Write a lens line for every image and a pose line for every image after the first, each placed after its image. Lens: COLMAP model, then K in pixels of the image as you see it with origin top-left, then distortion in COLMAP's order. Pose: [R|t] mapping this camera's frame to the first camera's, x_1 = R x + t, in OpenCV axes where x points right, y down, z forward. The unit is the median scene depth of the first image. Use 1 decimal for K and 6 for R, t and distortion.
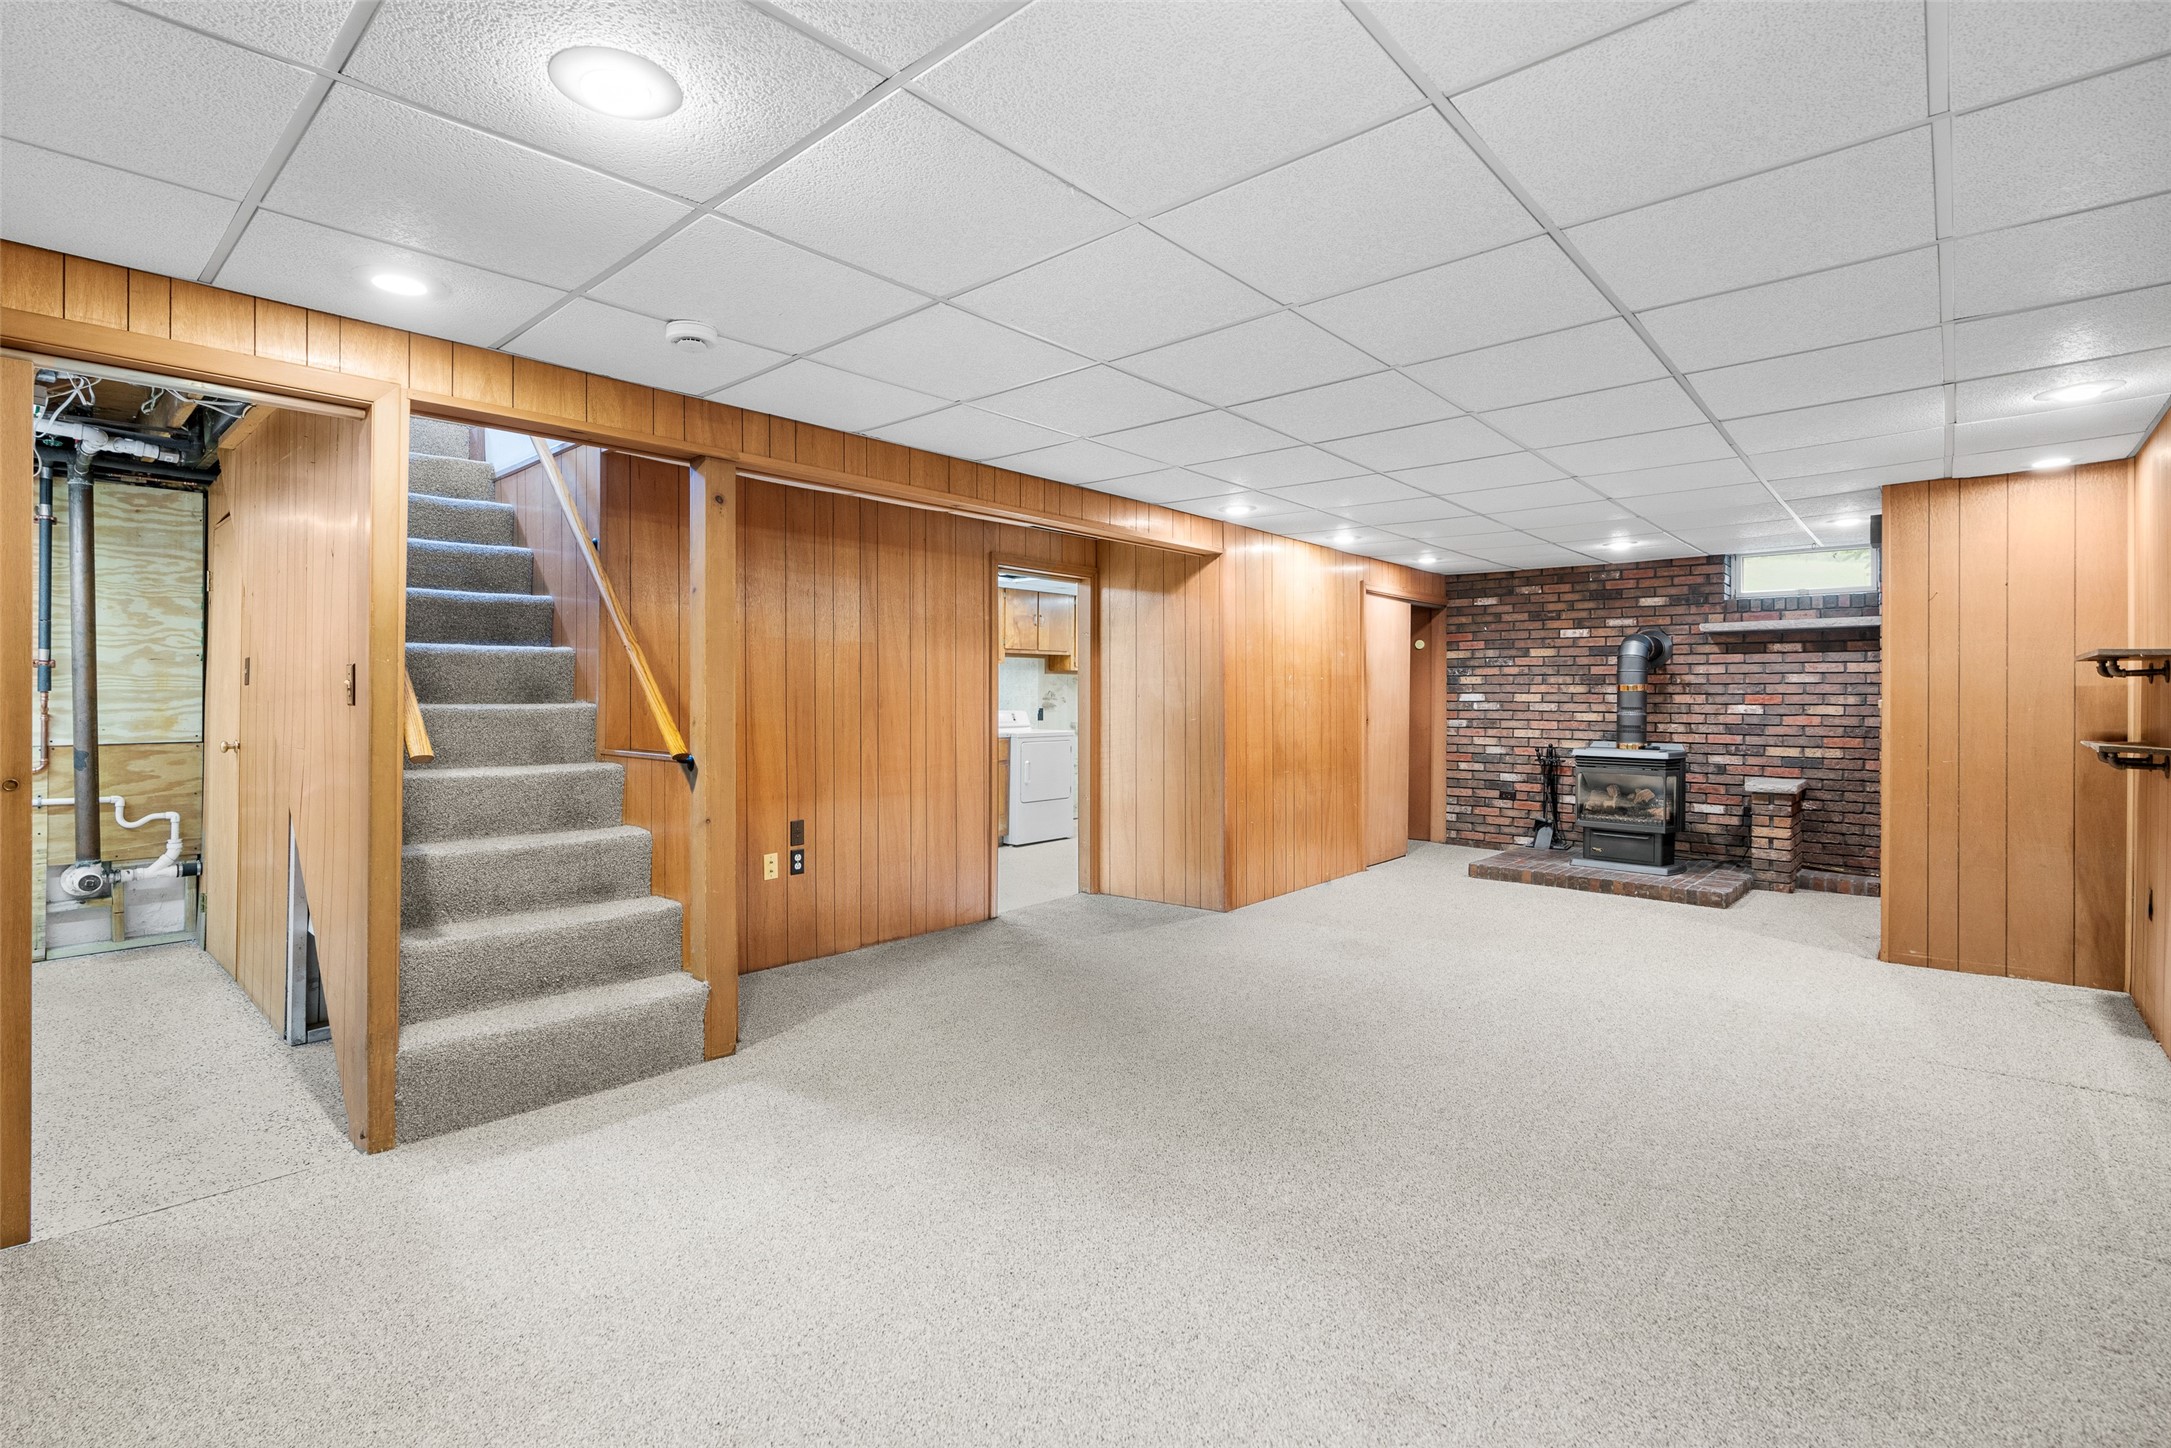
lens RADIAL K [[1034.1, 0, 1097.6], [0, 1034.1, 719.9], [0, 0, 1]] dist [-0.019016, 0.009411]
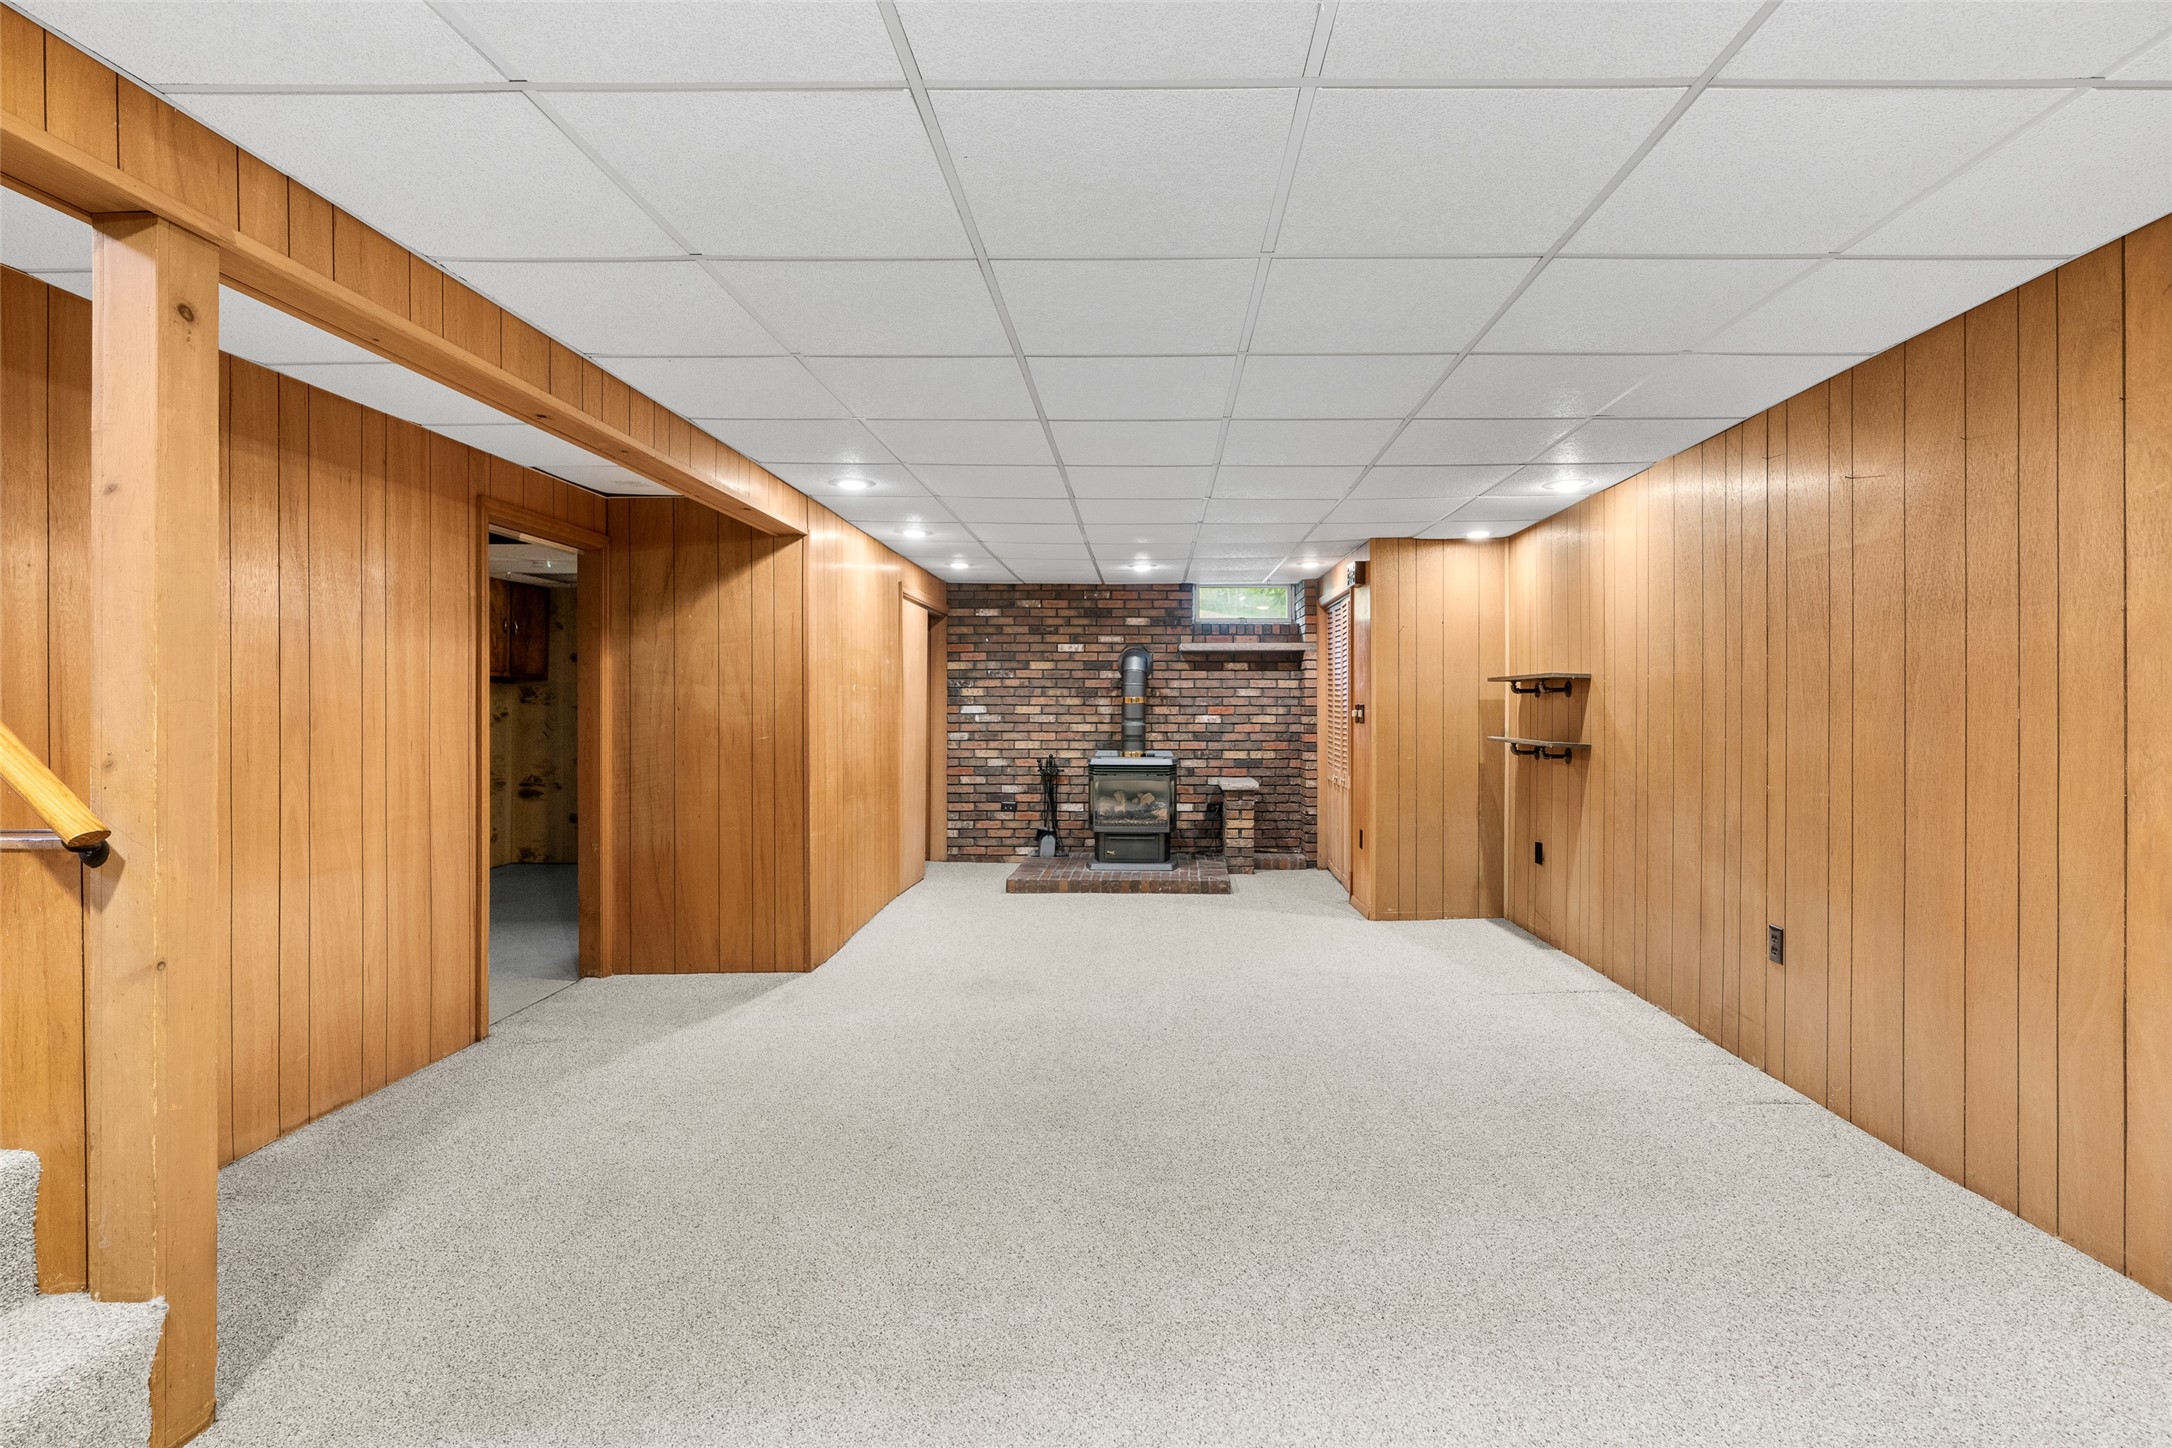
lens RADIAL K [[1034.6, 0, 1098.2], [0, 1034.6, 719.9], [0, 0, 1]] dist [-0.019016, 0.009411]
pose [[0.743209, -0.009399, 0.668993, -0.237037], [0.017965, 0.999821, -0.005911, -0.004662], [-0.668818, 0.016411, 0.743245, 0.218469]]
